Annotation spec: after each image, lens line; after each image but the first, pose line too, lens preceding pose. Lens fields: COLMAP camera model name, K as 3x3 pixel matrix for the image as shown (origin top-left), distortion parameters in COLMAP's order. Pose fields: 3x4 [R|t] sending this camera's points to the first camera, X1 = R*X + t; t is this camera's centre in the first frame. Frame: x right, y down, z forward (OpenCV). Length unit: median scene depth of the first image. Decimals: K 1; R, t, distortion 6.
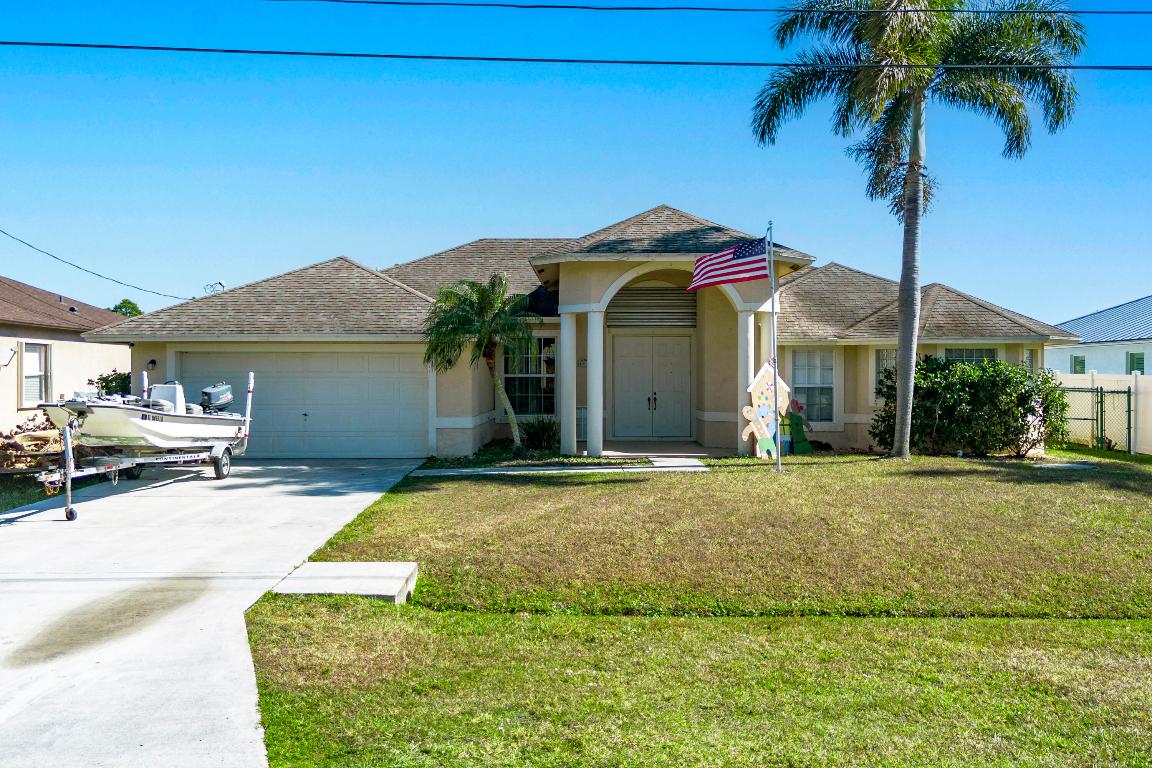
lens RADIAL K [[970.4, 0, 580.2], [0, 970.4, 382.2], [0, 0, 1]] dist [0.065216, -0.064647]
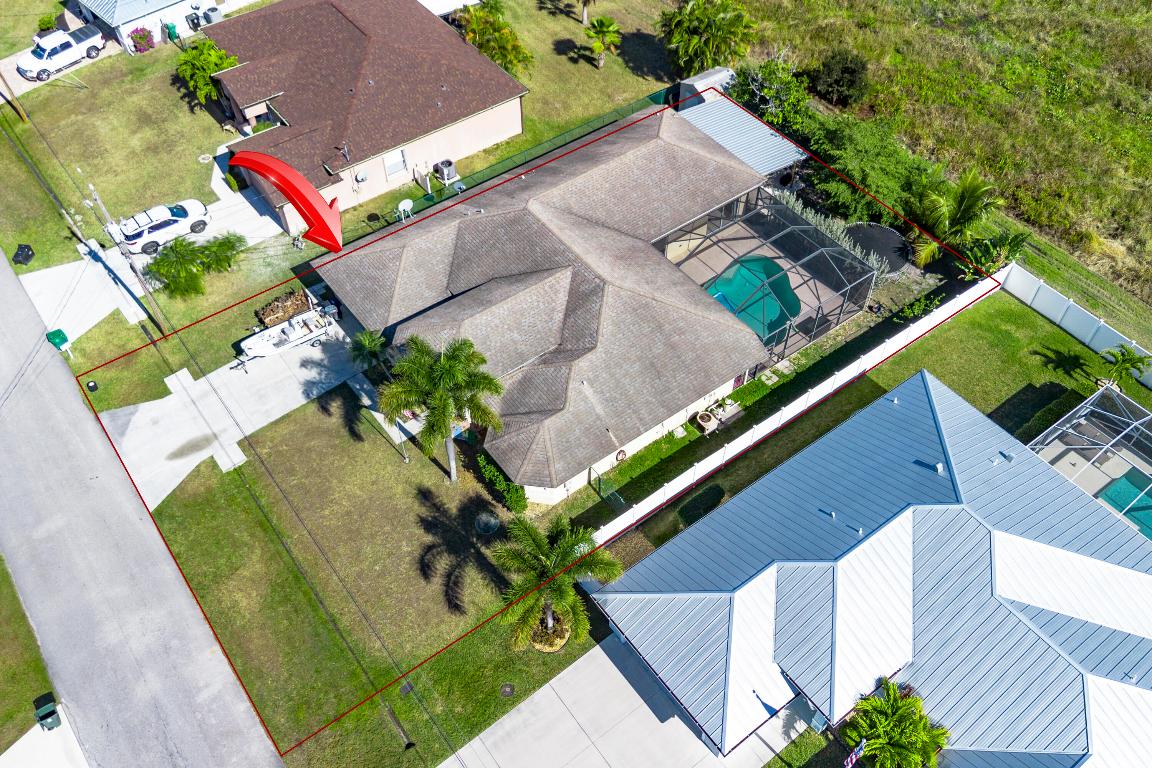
lens RADIAL K [[970.4, 0, 580.2], [0, 970.4, 382.2], [0, 0, 1]] dist [0.065216, -0.064647]
pose [[0.603521, 0.611406, -0.511806, 1.591219], [-0.000180, 0.641990, 0.766713, -1.948509], [0.797347, -0.462636, 0.387565, 0.351341]]
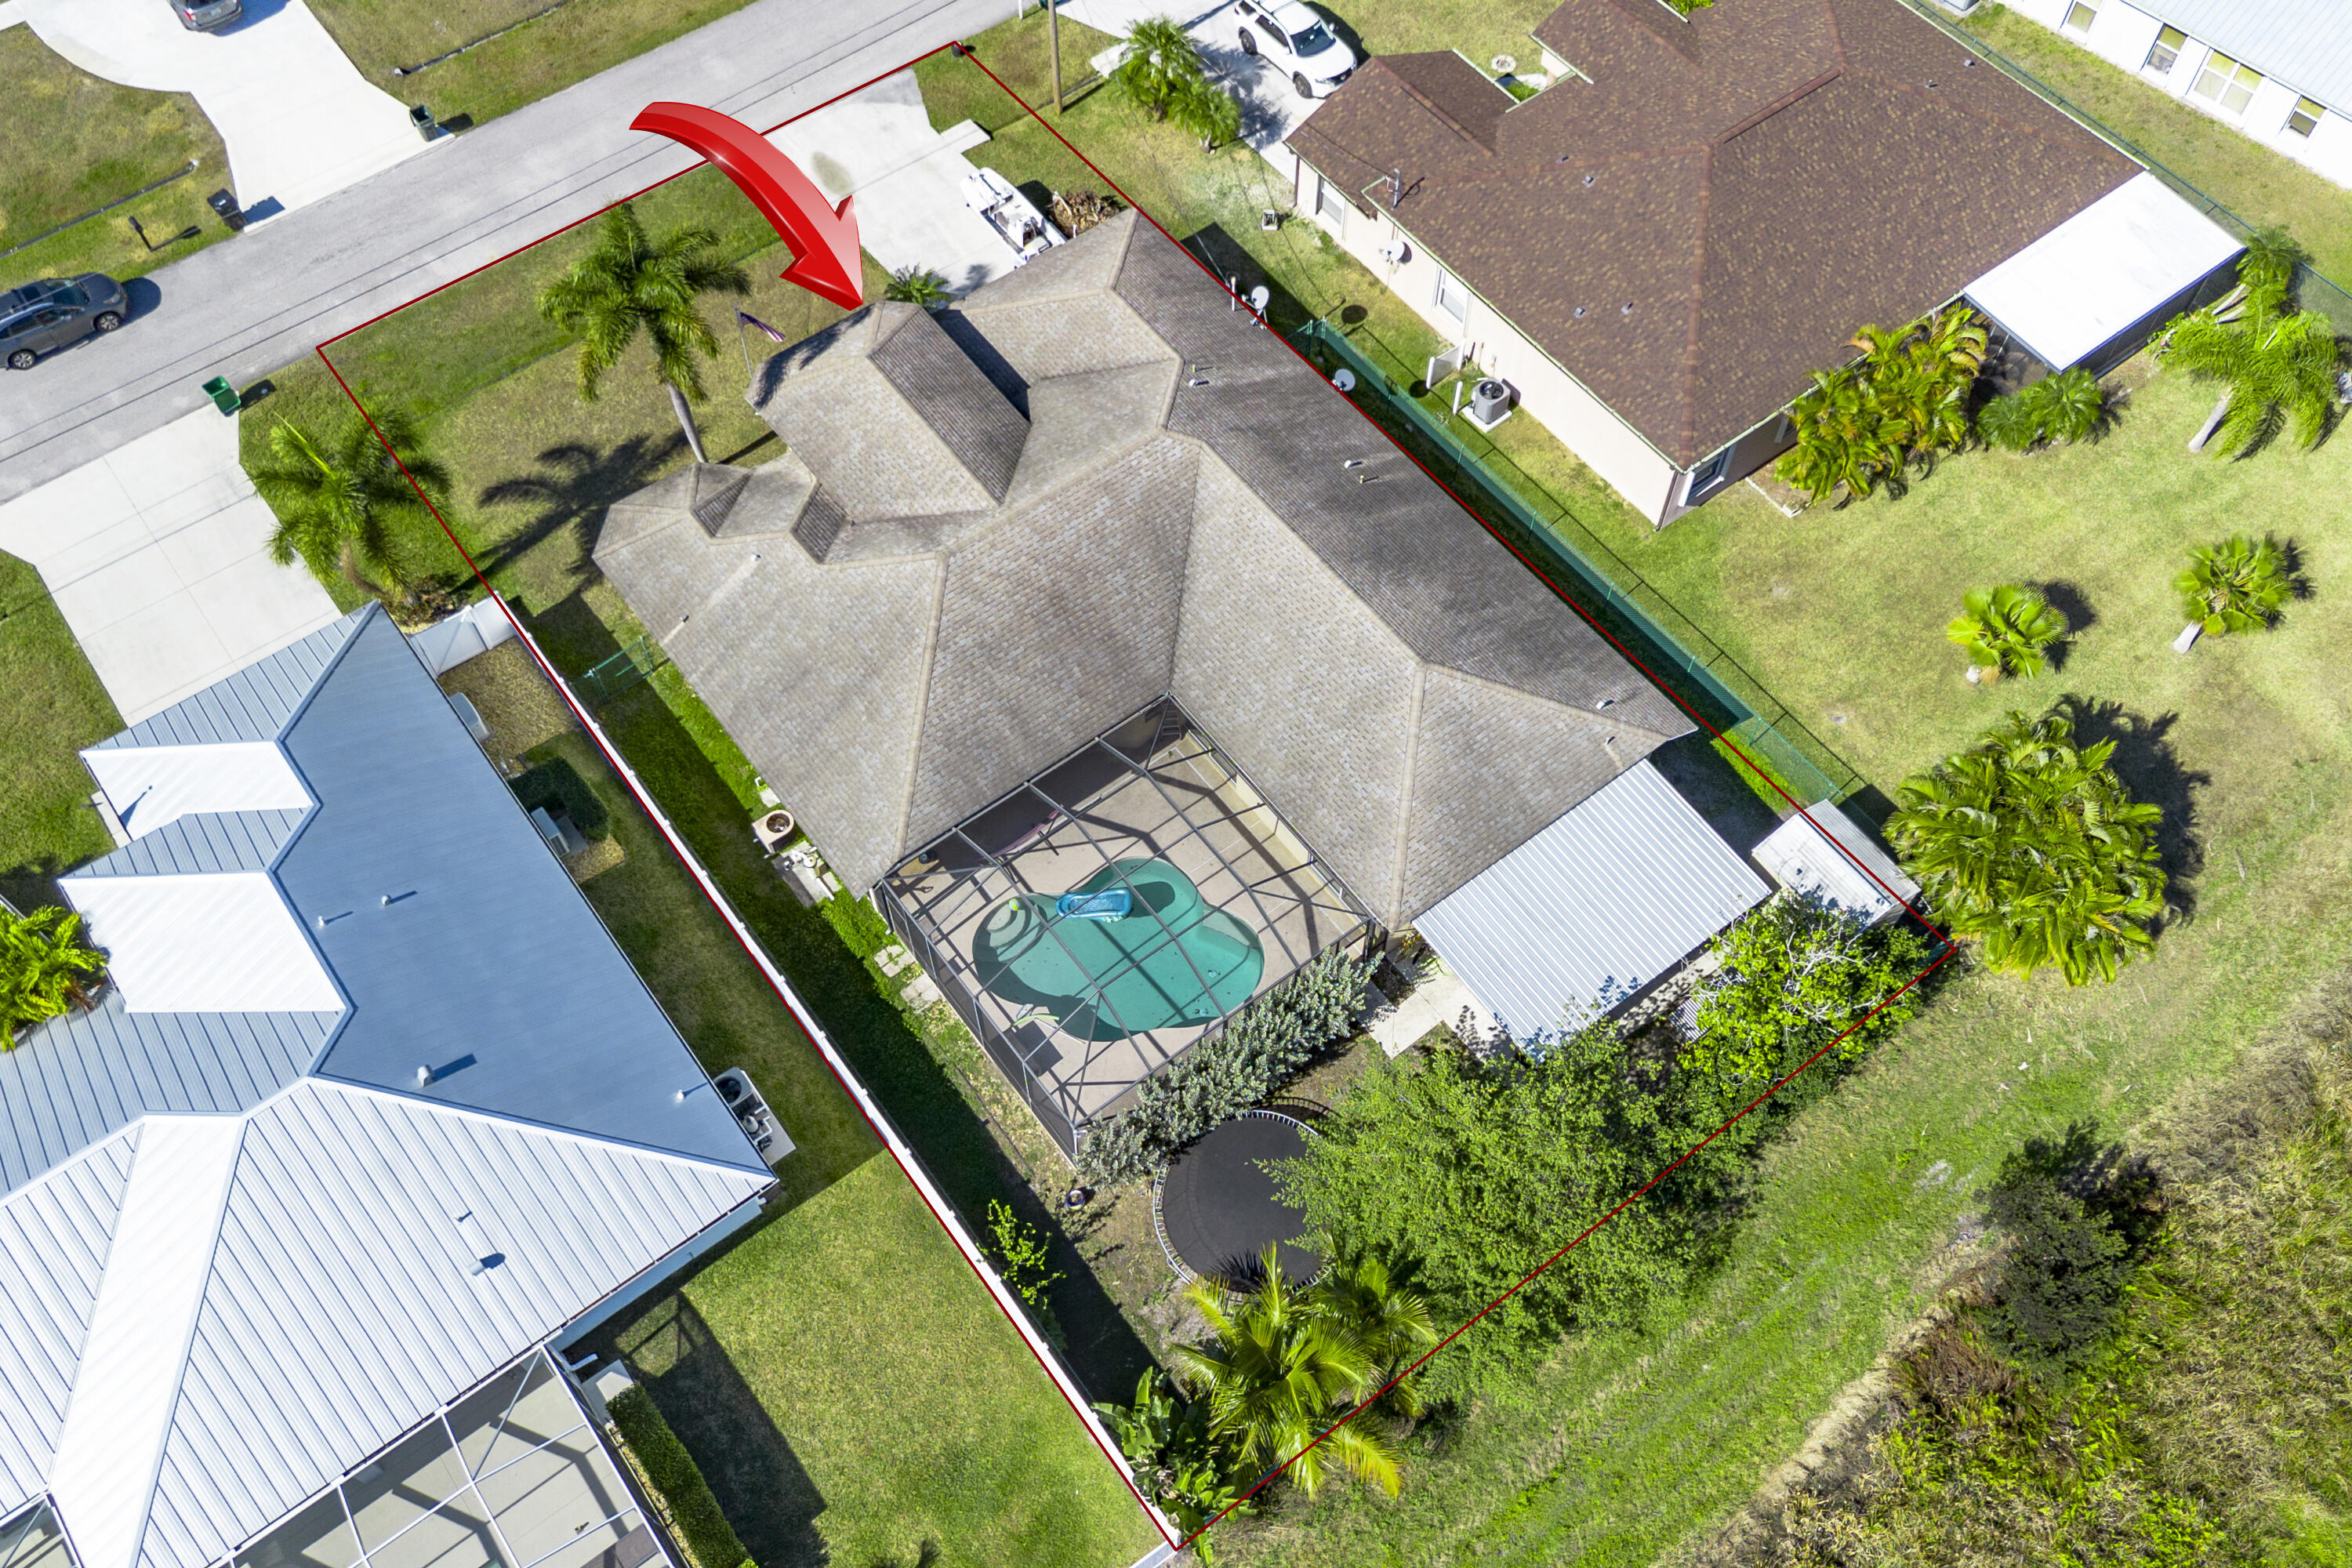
lens RADIAL K [[1981.2, 0, 1184.6], [0, 1981.2, 780.4], [0, 0, 1]] dist [0.065216, -0.064647]
pose [[-0.792590, 0.521138, -0.316569, 0.940774], [-0.001001, 0.518062, 0.855342, -2.299473], [0.609754, 0.678253, -0.410090, 2.951139]]
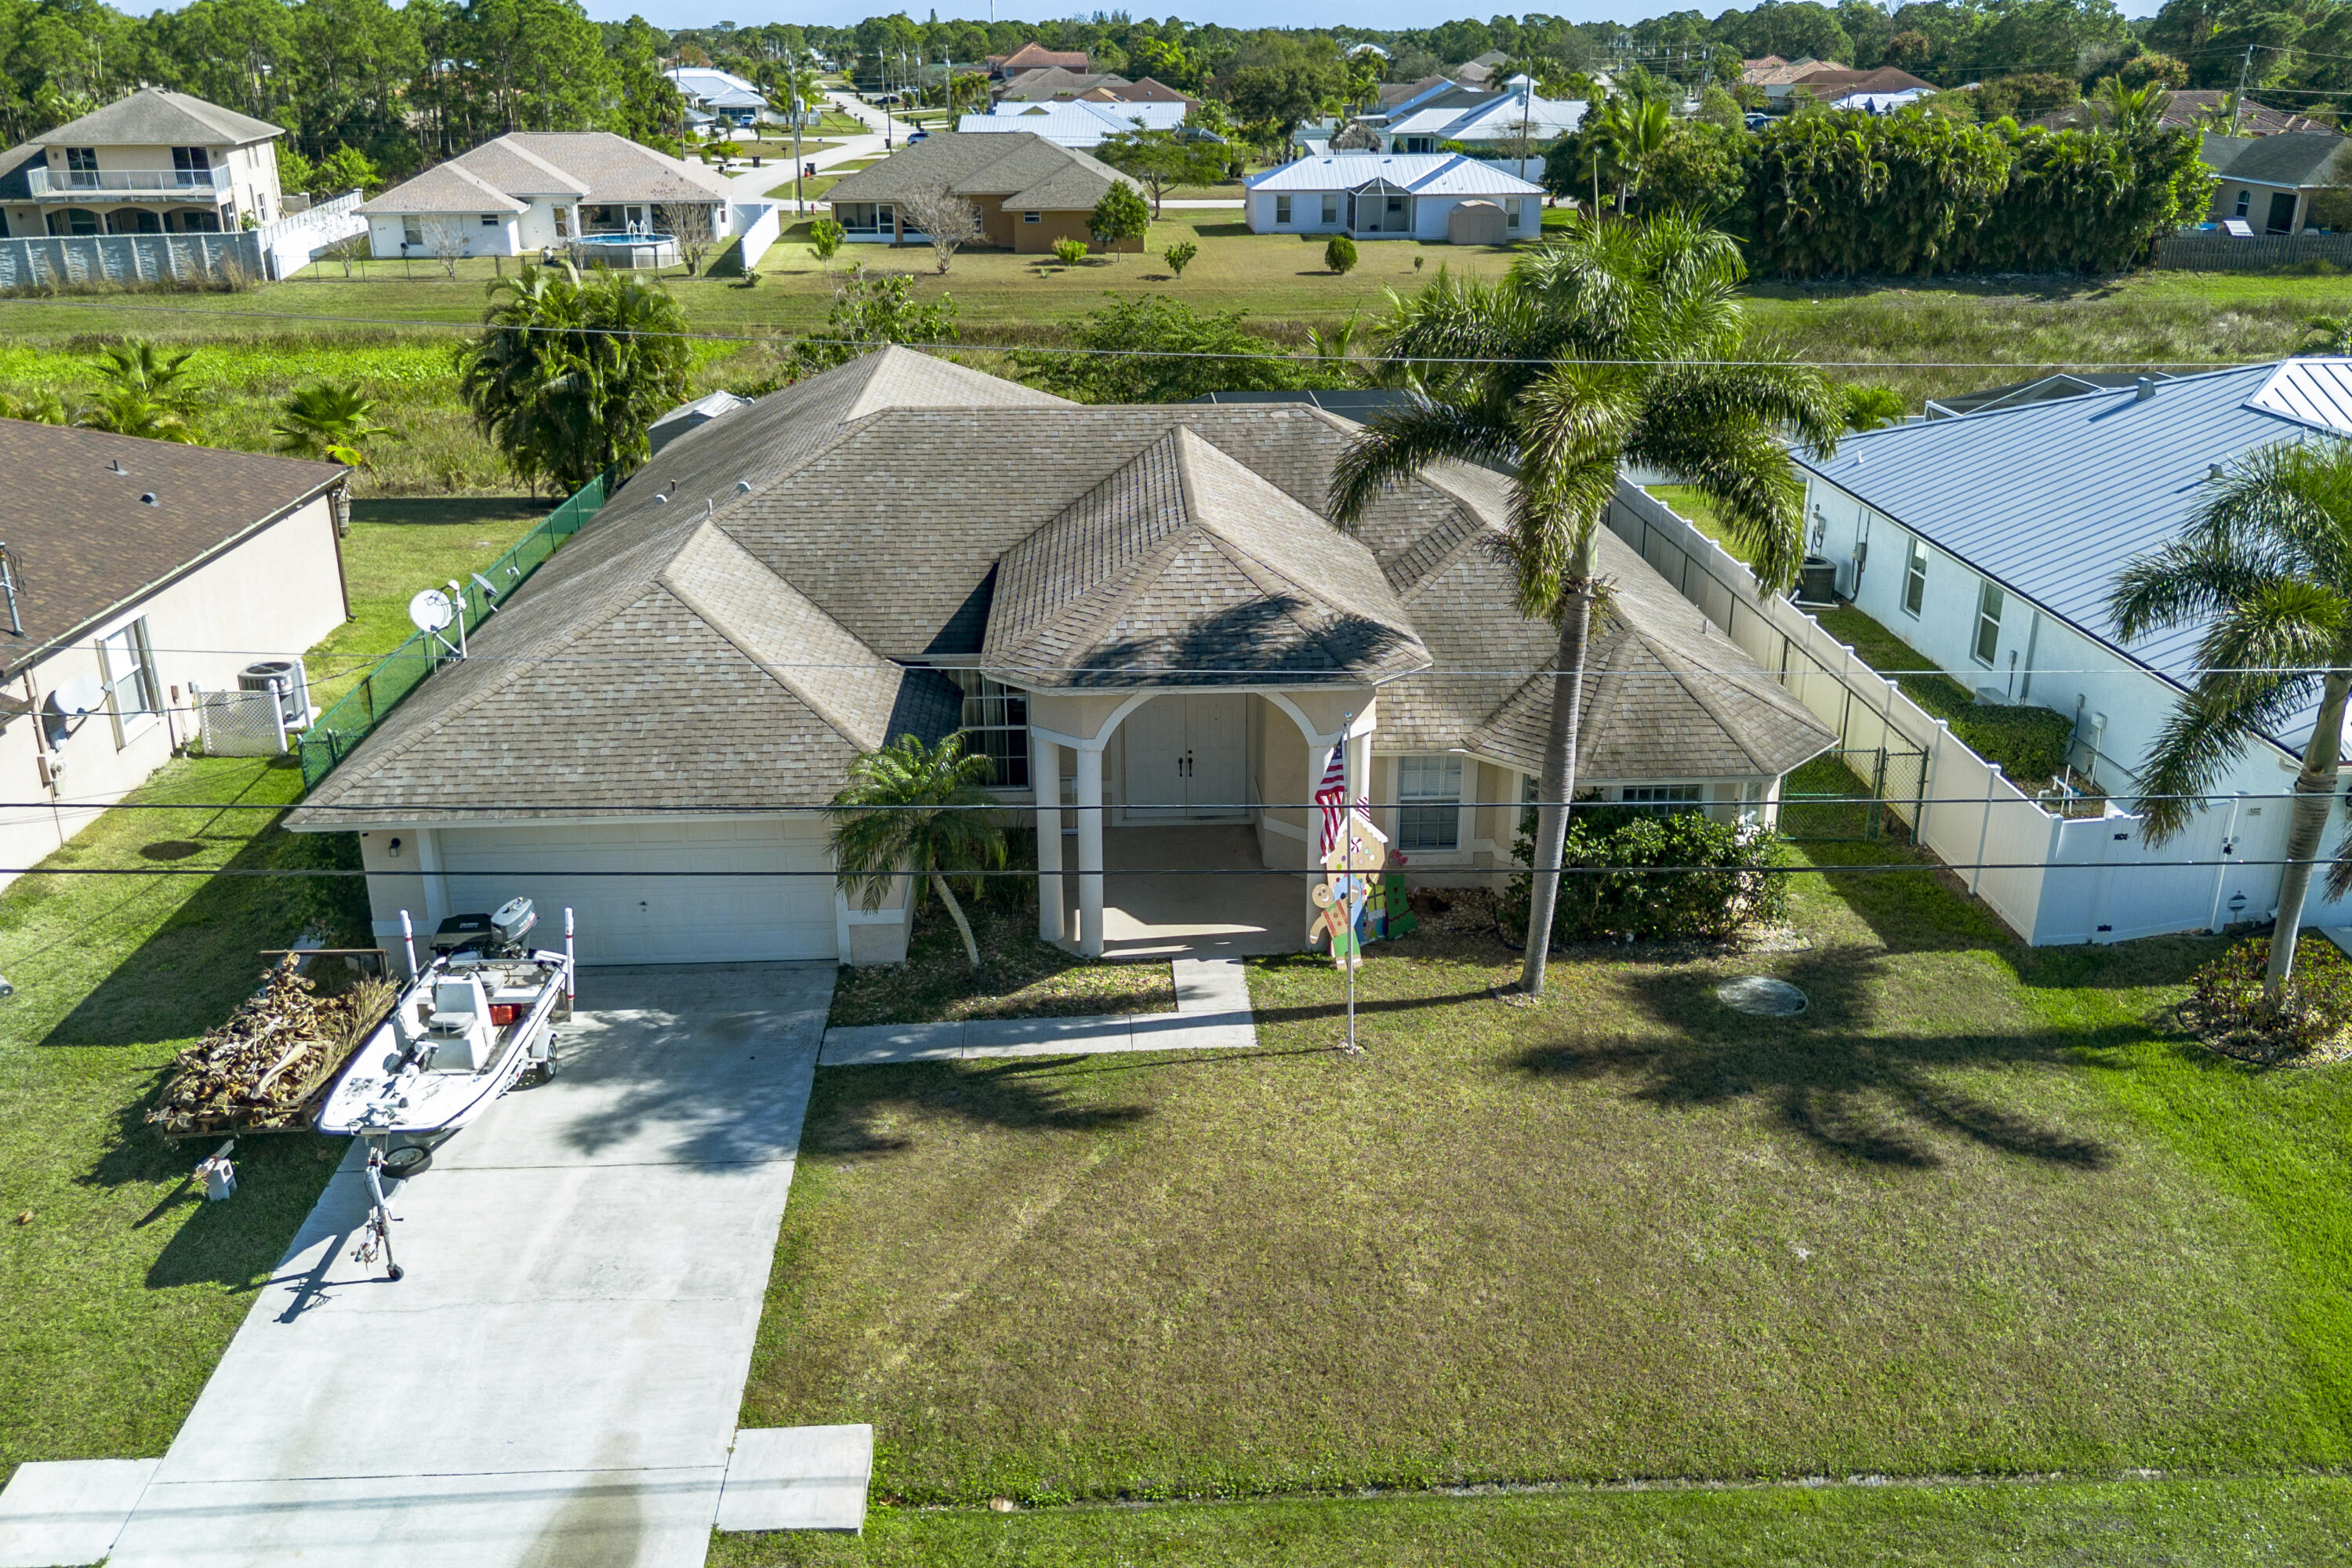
lens RADIAL K [[1981.2, 0, 1184.6], [0, 1981.2, 780.4], [0, 0, 1]] dist [0.065216, -0.064647]
pose [[0.998607, -0.019327, 0.049103, 0.015052], [0.000938, 0.936868, 0.349681, -0.514419], [-0.052761, -0.349148, 0.935581, -0.234377]]
